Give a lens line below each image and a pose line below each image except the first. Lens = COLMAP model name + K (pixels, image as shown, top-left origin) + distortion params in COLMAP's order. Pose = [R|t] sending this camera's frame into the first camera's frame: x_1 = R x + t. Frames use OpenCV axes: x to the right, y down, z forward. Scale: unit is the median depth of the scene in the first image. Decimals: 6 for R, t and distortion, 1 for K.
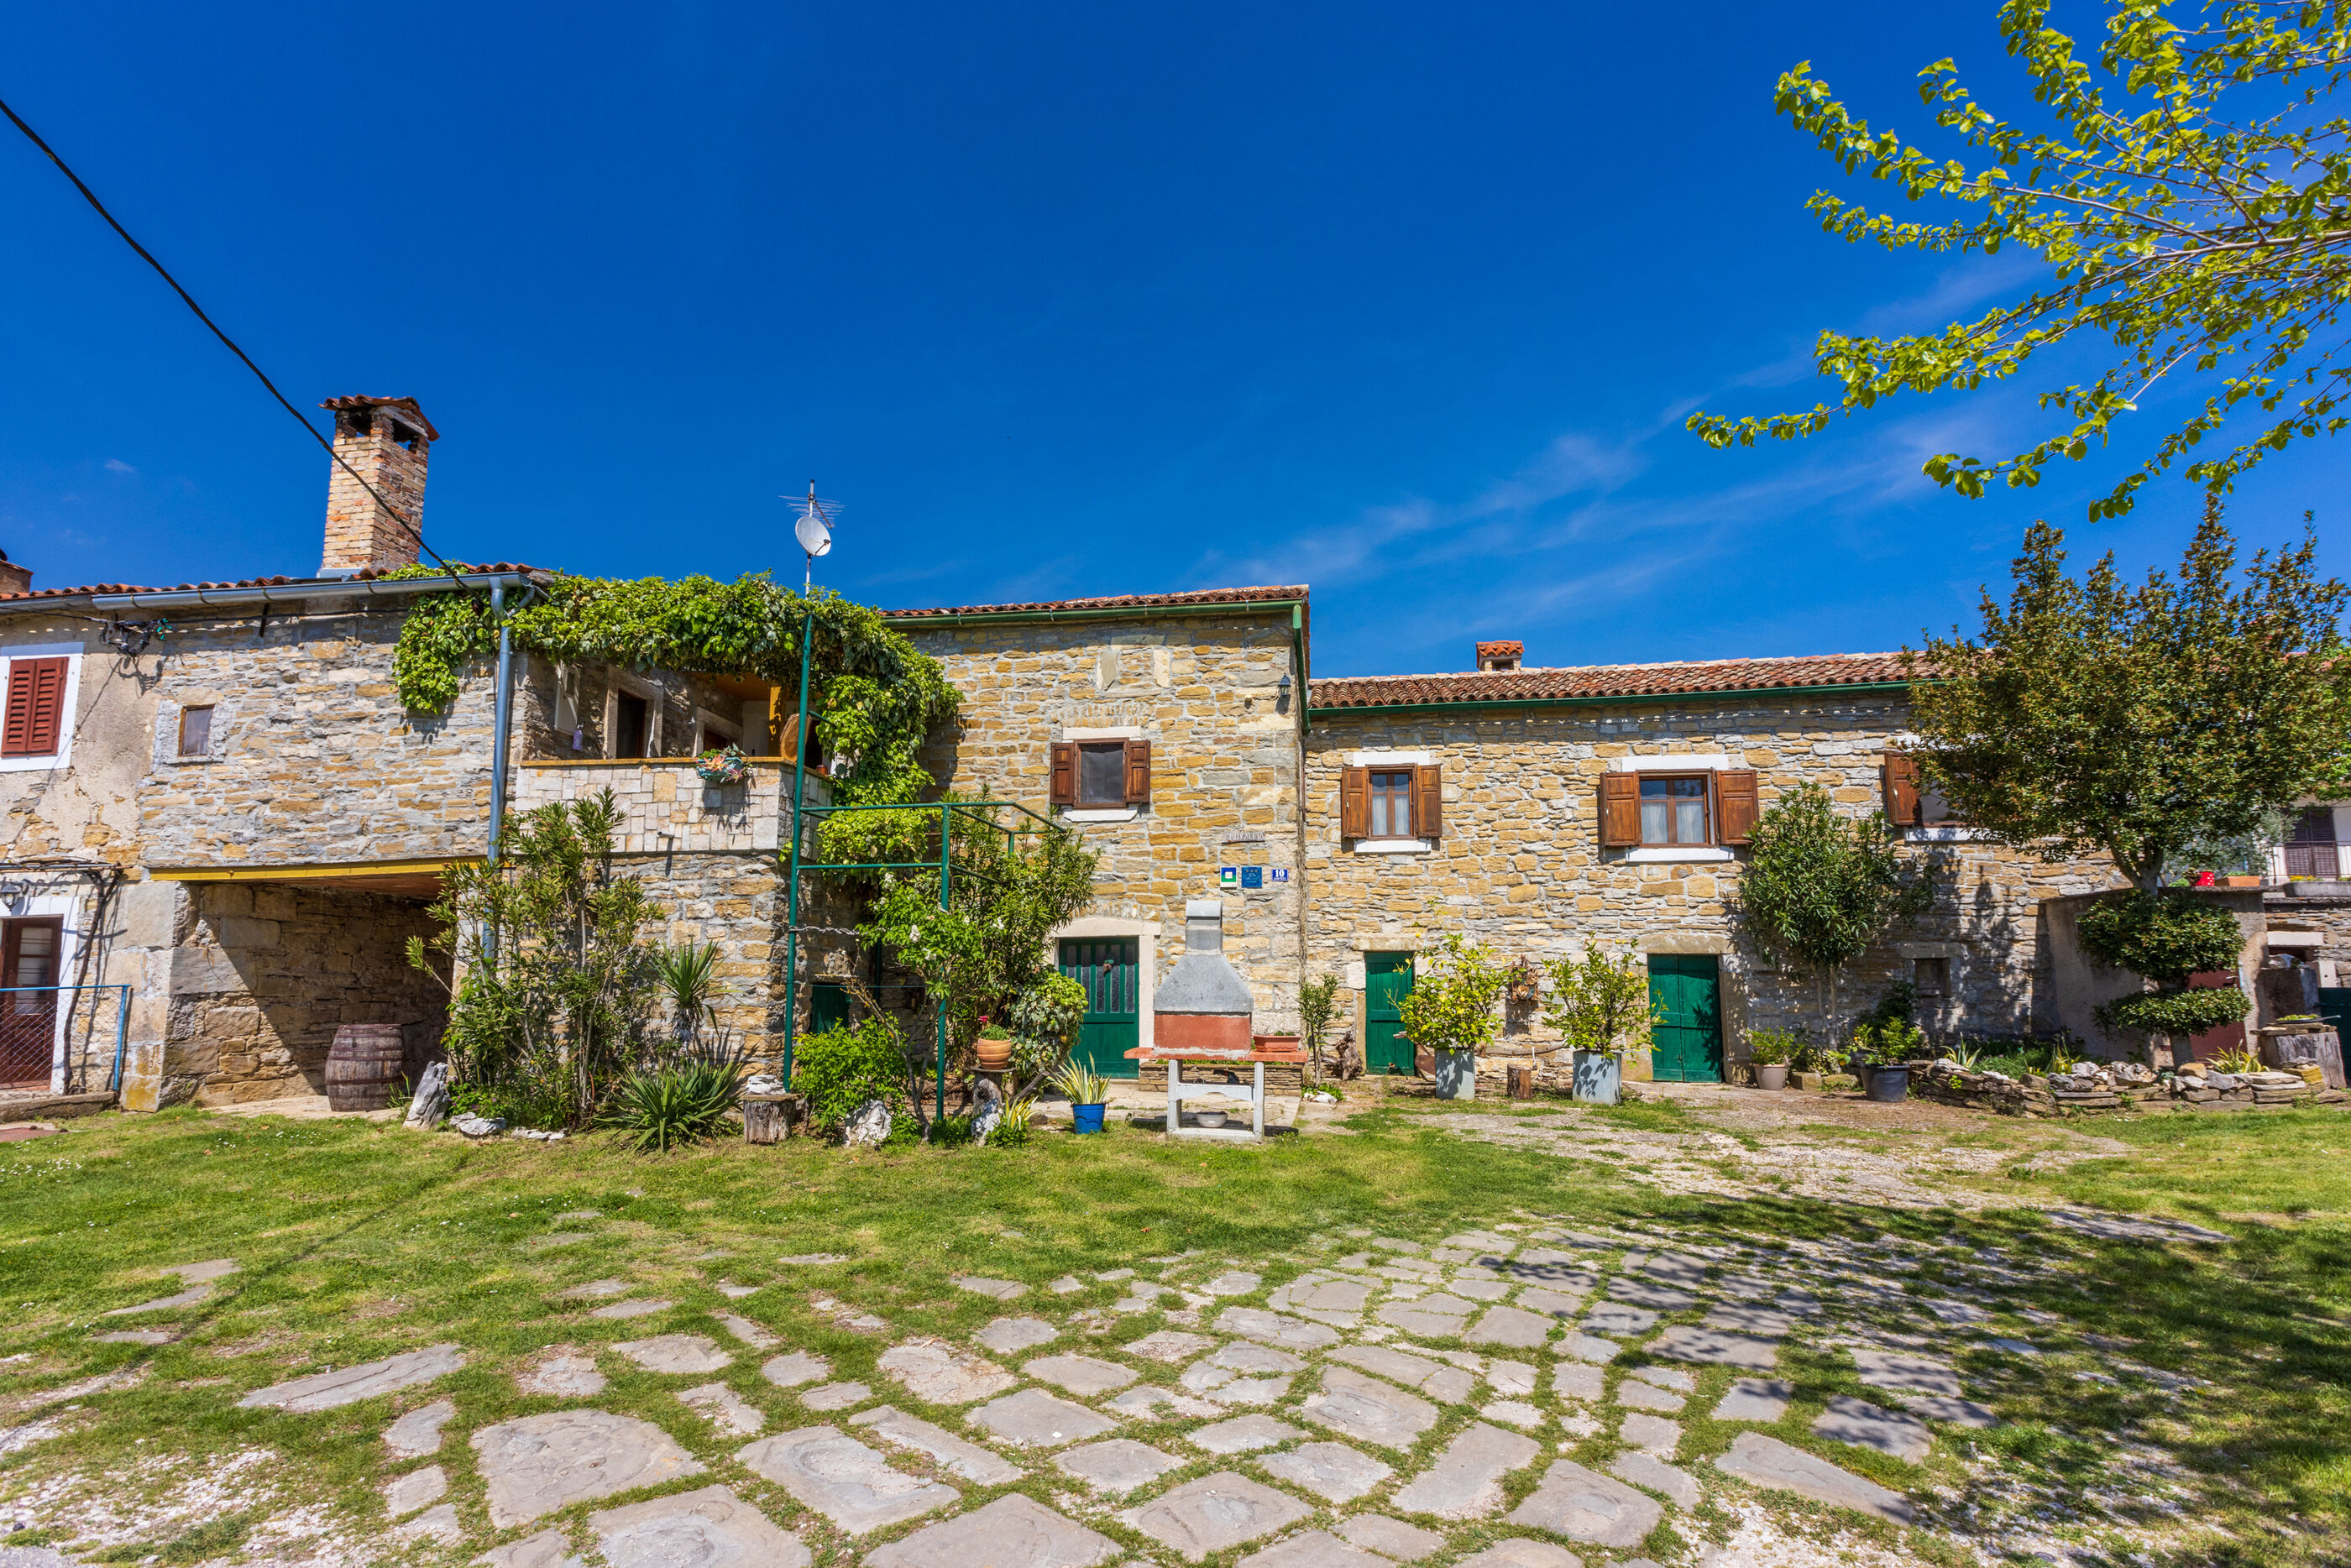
lens RADIAL K [[1096.8, 0, 1169.3], [0, 1096.8, 859.1], [0, 0, 1]] dist [0.025175, -0.009452]
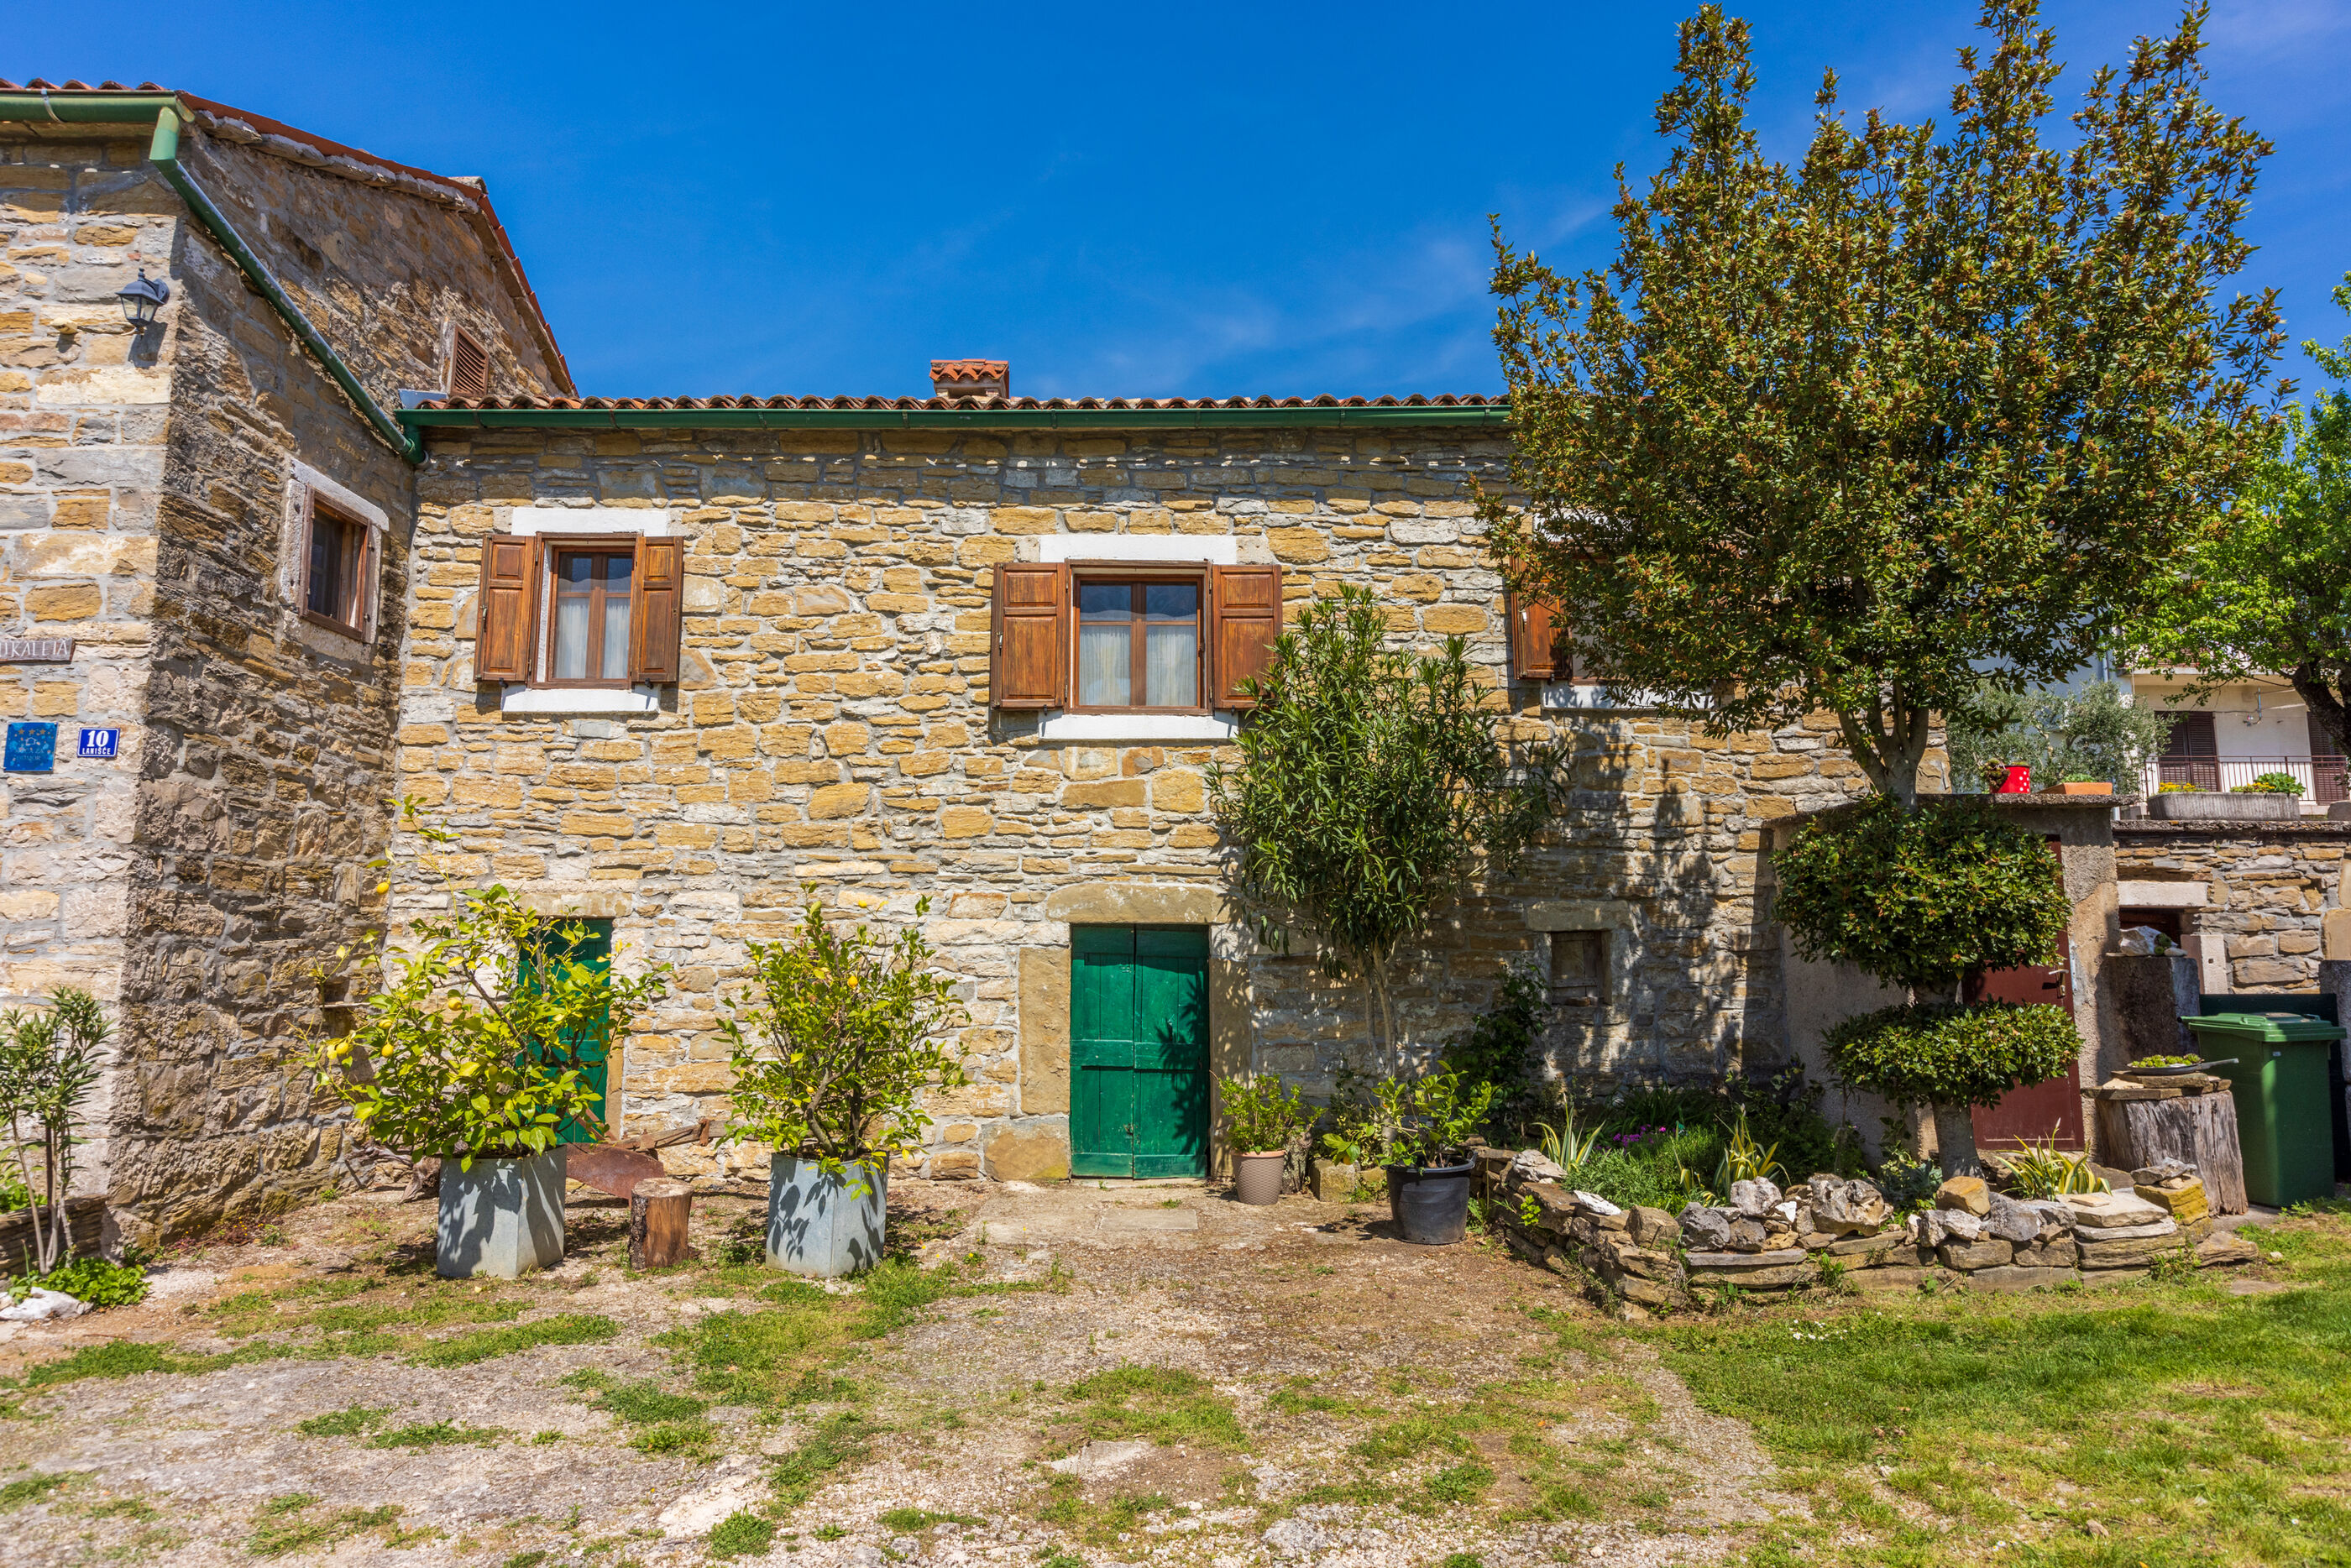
lens RADIAL K [[1407.1, 0, 1172.1], [0, 1407.1, 760.7], [0, 0, 1]] dist [-0.003134, -0.000609]
pose [[0.985329, 0.017156, 0.169801, 0.382596], [-0.014982, 0.999789, -0.014074, 0.020945], [-0.170006, 0.011323, 0.985378, 0.373586]]
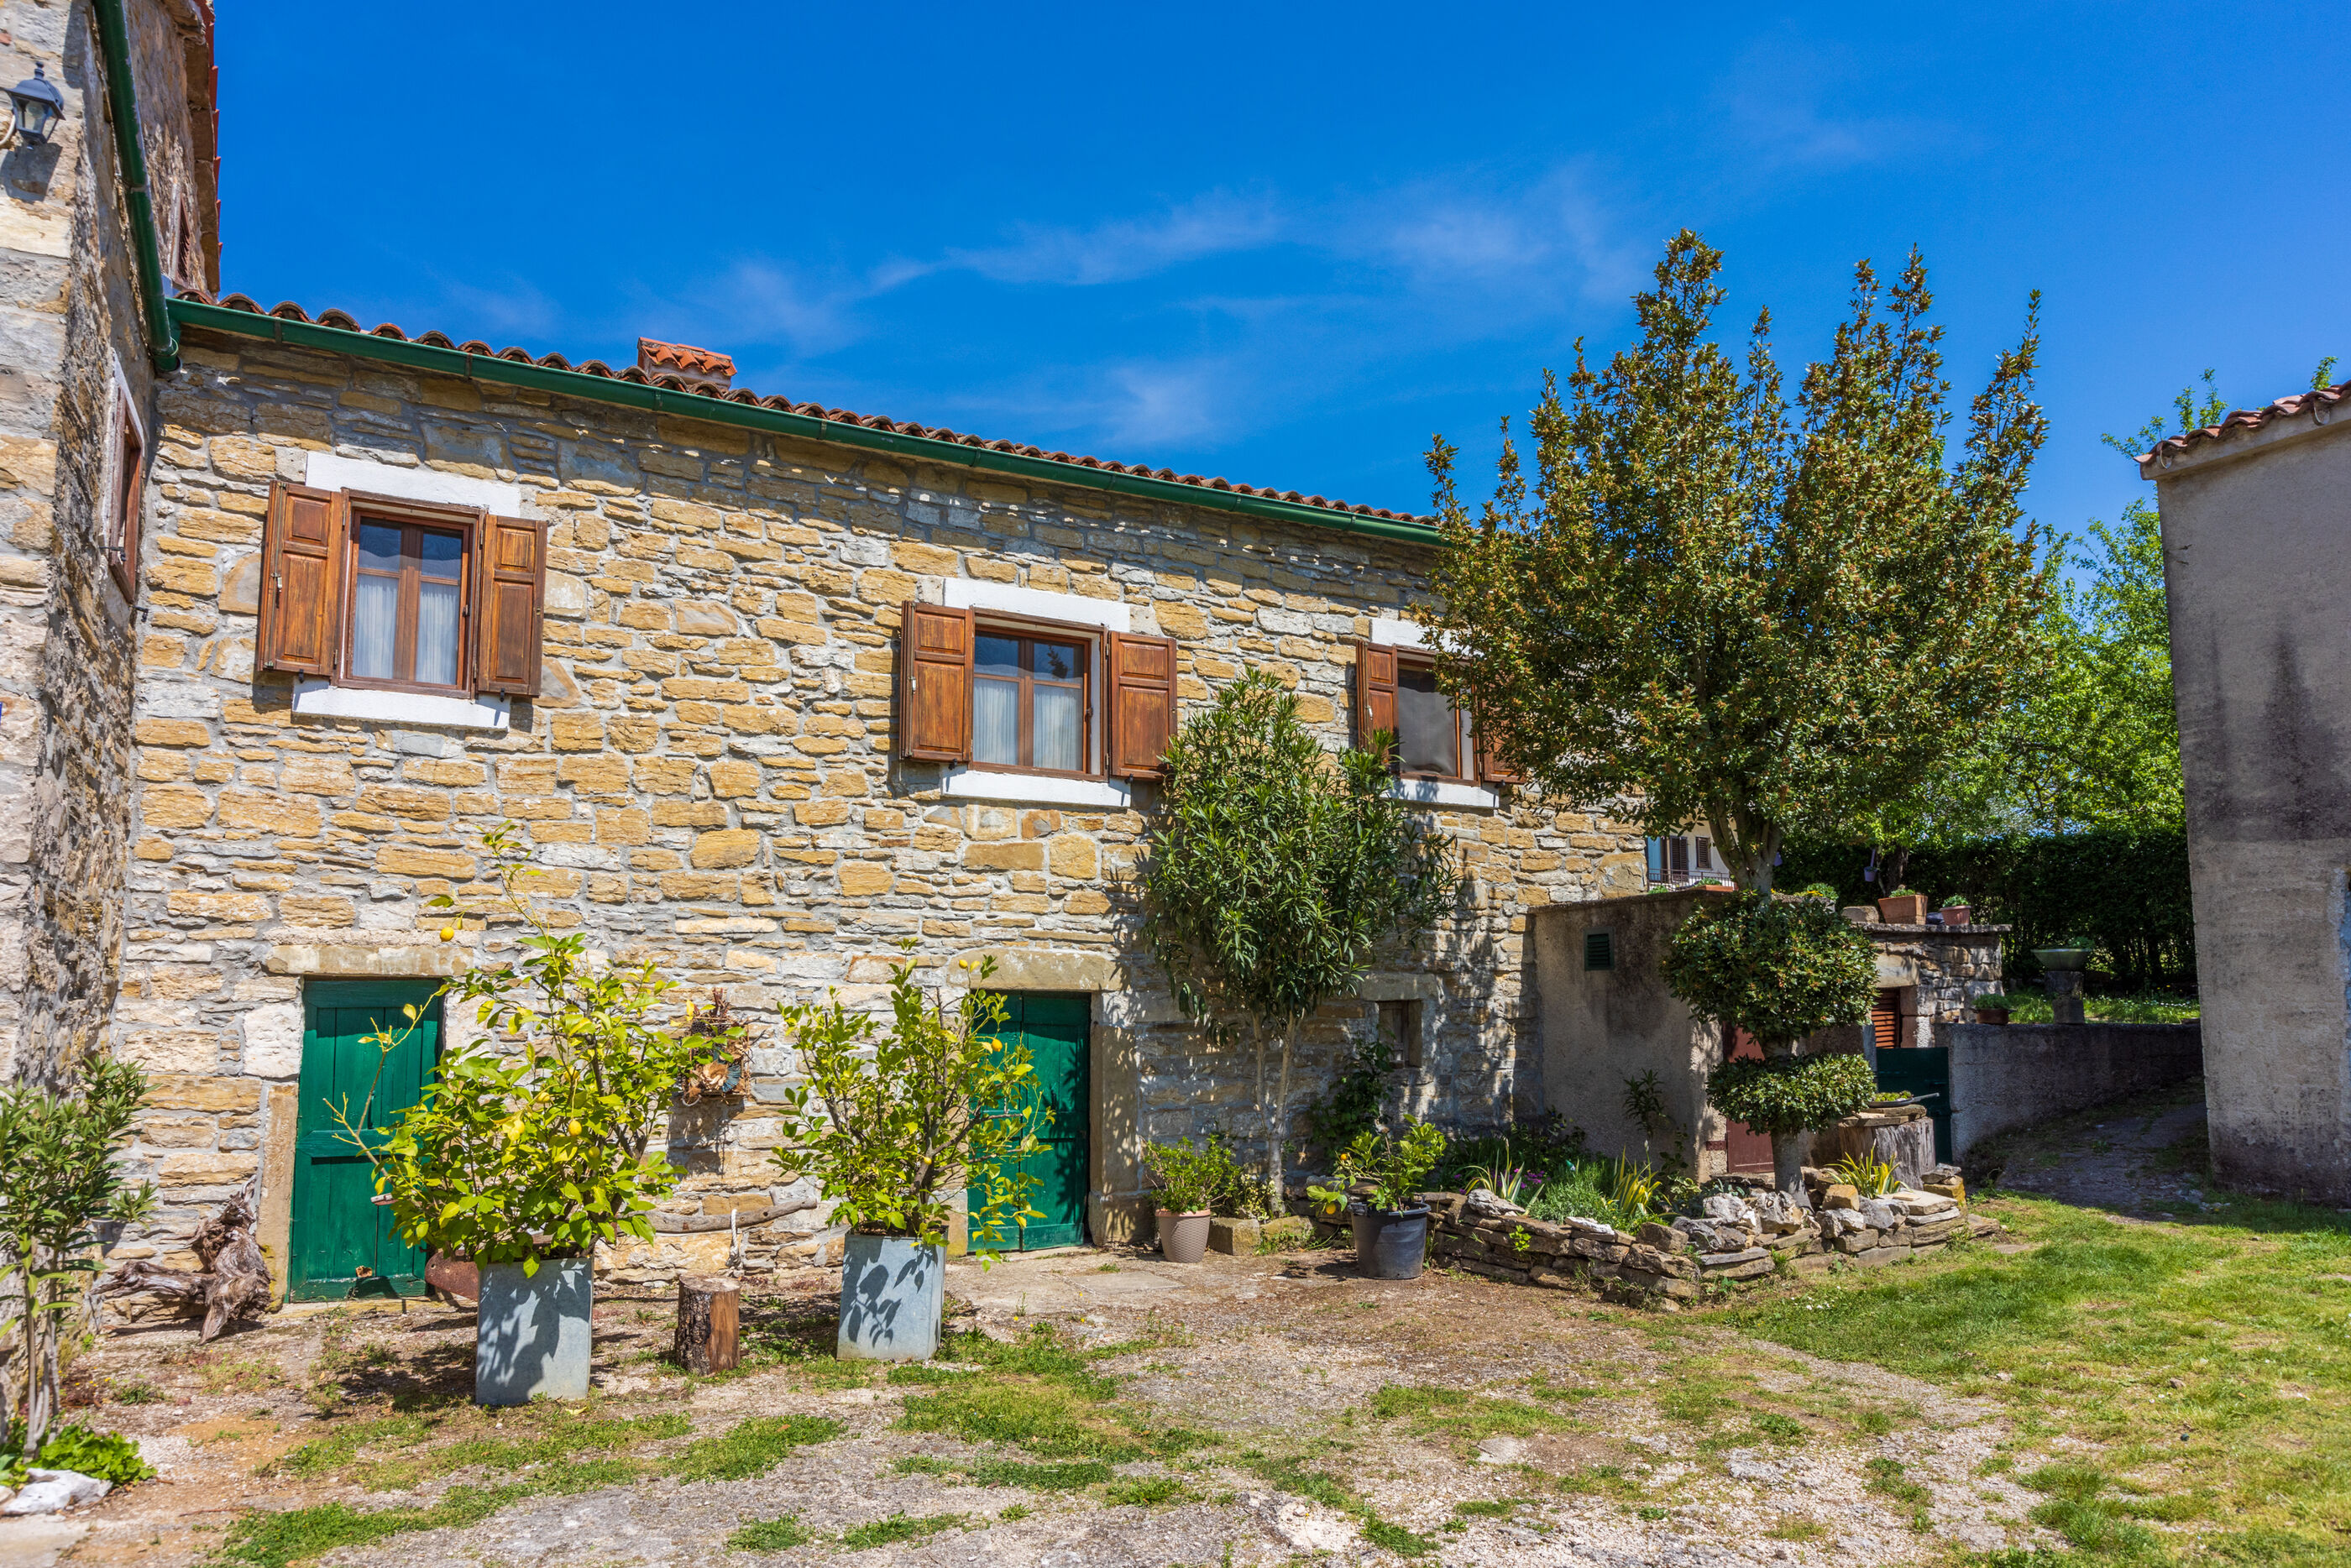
lens RADIAL K [[1505.4, 0, 1170.9], [0, 1505.4, 874.0], [0, 0, 1]] dist [-0.001836, -0.001466]
pose [[0.795487, 0.053838, 0.603575, 0.108583], [-0.065279, 0.997863, -0.002973, 0.033206], [-0.602445, -0.037036, 0.797301, 0.441823]]
